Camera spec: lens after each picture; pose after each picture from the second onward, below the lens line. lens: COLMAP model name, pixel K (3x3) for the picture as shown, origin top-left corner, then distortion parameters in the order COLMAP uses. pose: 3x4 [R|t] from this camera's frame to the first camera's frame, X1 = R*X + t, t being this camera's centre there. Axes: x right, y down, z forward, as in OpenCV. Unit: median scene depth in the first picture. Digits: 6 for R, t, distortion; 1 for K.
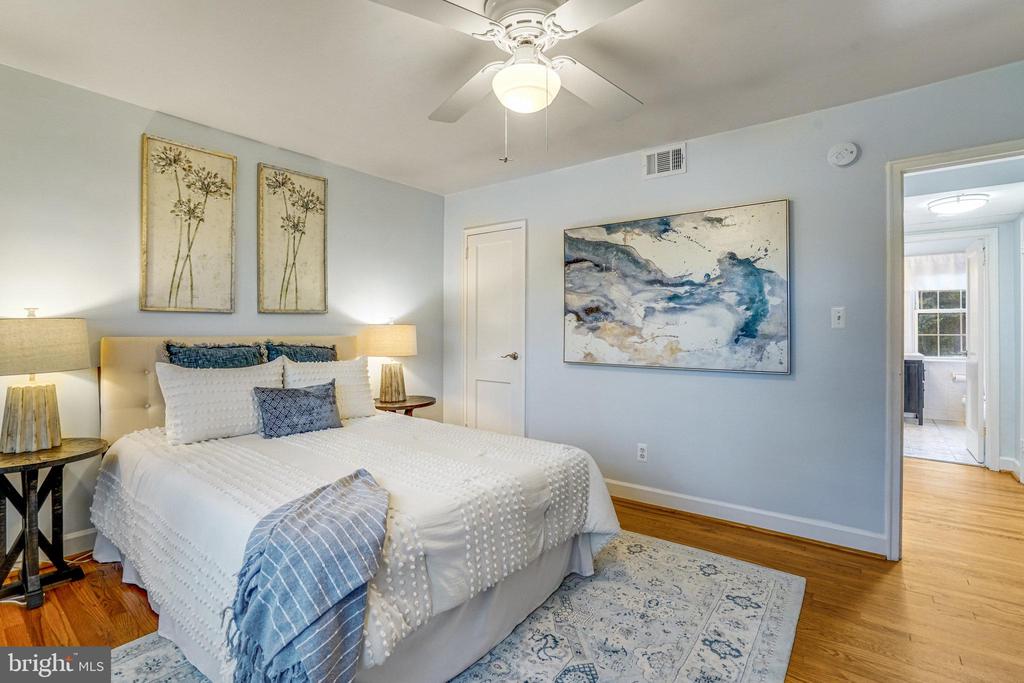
lens RADIAL K [[471.8, 0, 502.4], [0, 471.8, 334.7], [0, 0, 1]] dist [-0.047316, 0.008788]
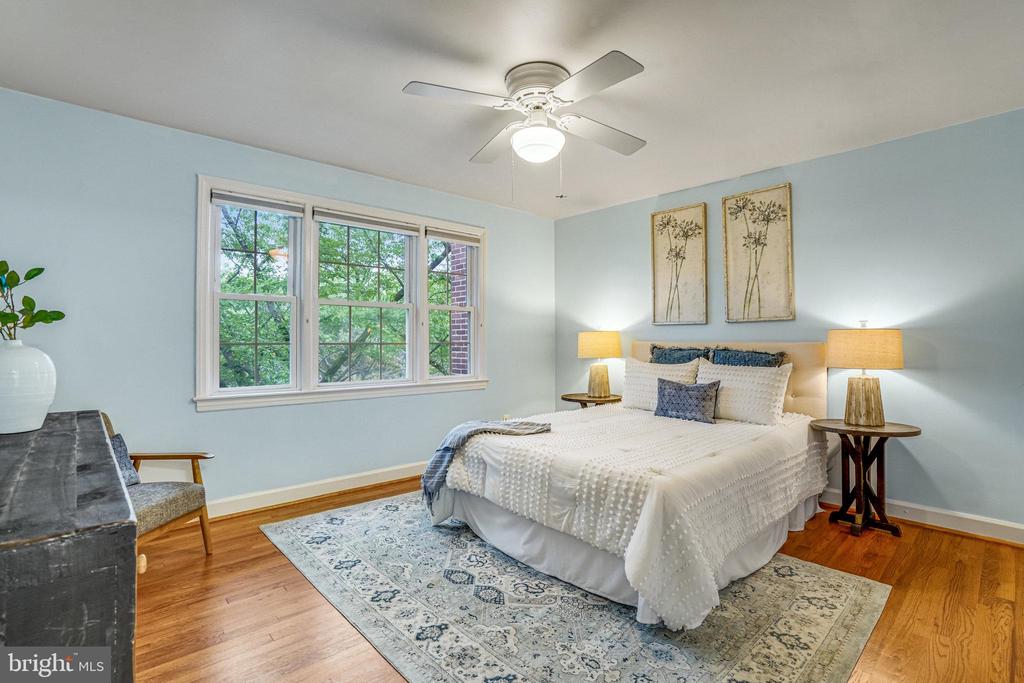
lens RADIAL K [[471.8, 0, 502.4], [0, 471.8, 334.7], [0, 0, 1]] dist [-0.047316, 0.008788]
pose [[-0.150588, -0.011986, -0.988524, 0.739694], [-0.008802, 0.999903, -0.010783, 0.002036], [0.988557, 0.007077, -0.150679, 0.605974]]
